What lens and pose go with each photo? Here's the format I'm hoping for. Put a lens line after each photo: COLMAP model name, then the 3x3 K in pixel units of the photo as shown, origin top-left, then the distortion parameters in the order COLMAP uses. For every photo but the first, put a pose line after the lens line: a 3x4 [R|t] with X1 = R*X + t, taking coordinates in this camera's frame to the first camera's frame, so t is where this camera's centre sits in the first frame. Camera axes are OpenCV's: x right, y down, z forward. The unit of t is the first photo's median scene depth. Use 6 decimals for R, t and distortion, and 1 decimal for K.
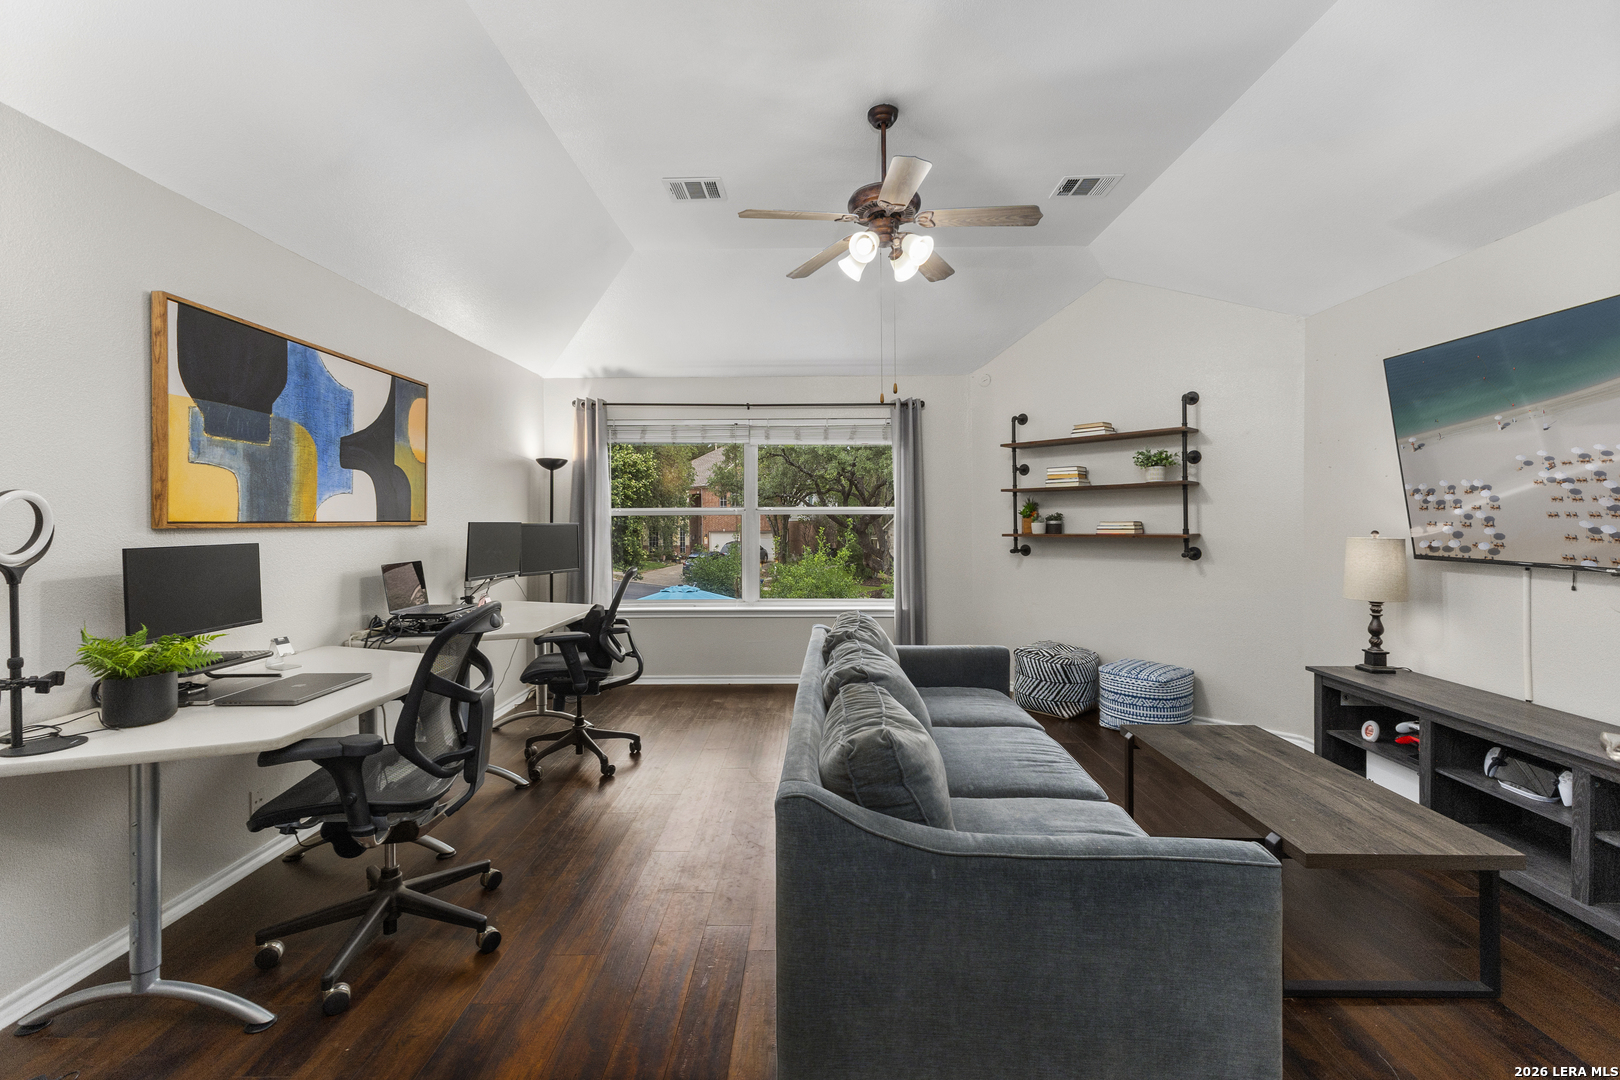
lens RADIAL K [[712.6, 0, 813.9], [0, 712.6, 523.7], [0, 0, 1]] dist [0.007562, 0.000140]
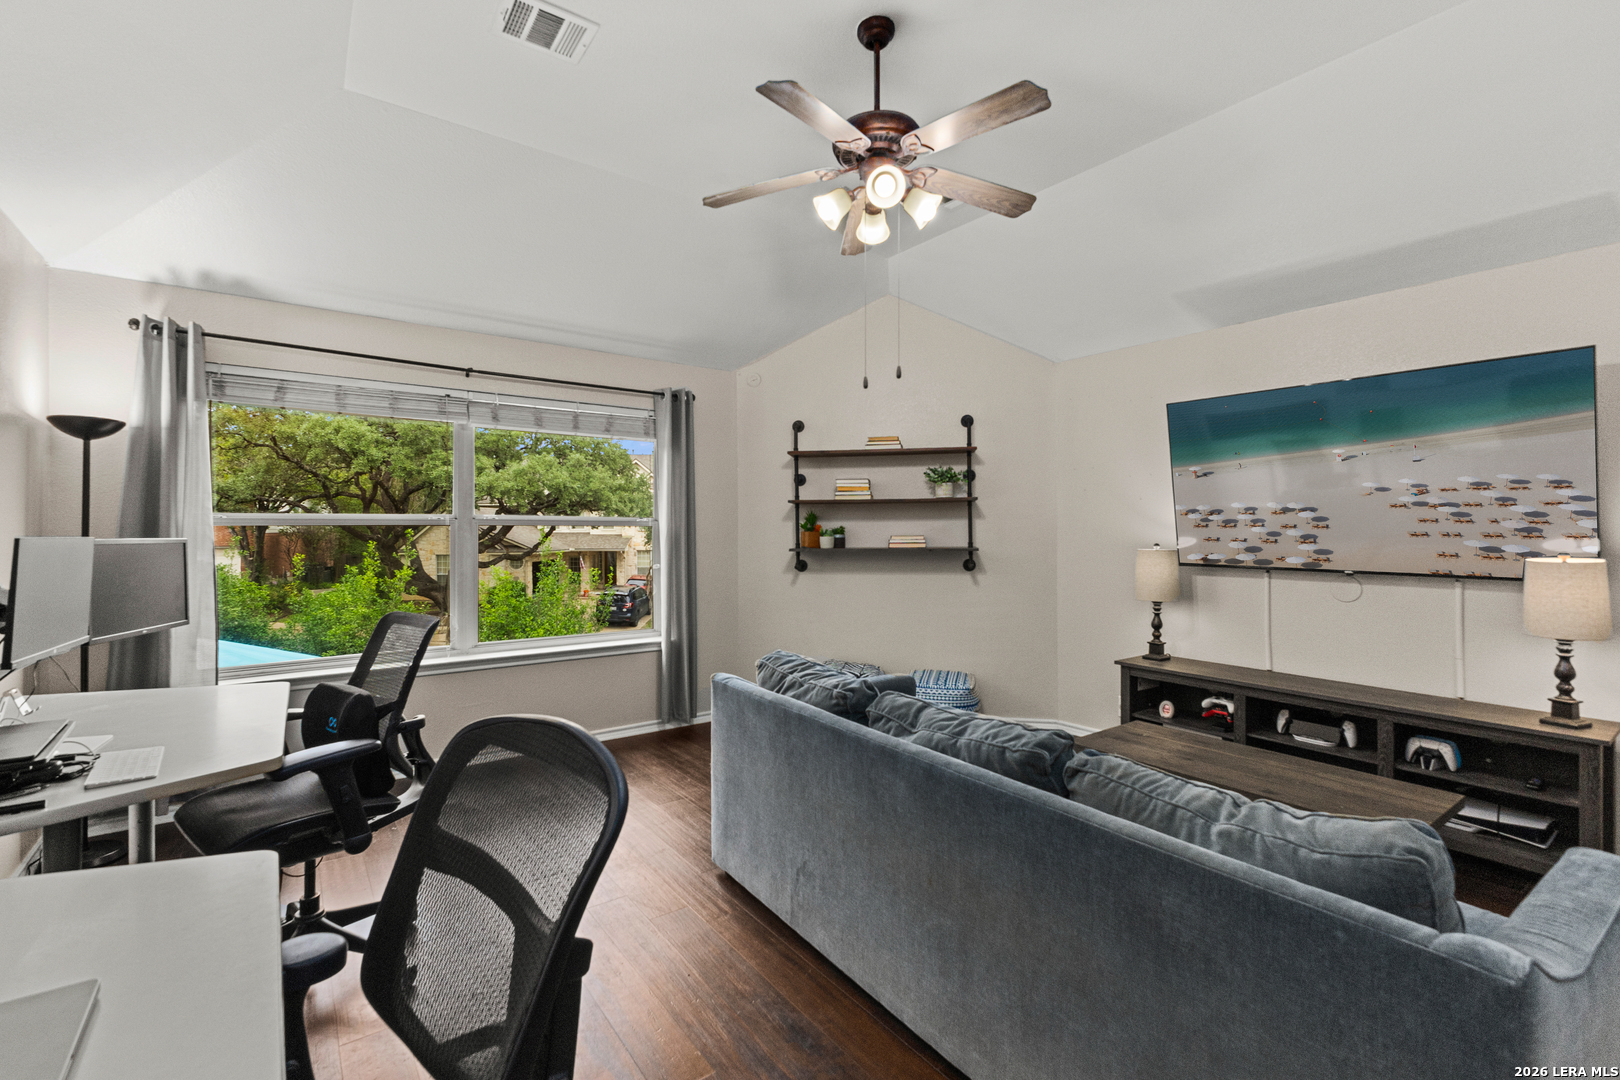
lens RADIAL K [[712.6, 0, 810.6], [0, 712.6, 527.0], [0, 0, 1]] dist [0.007562, 0.000140]
pose [[0.795858, 0.006464, 0.605448, -0.285431], [0.000424, 0.999937, -0.011234, -0.003532], [-0.605483, 0.009198, 0.795805, 0.263471]]
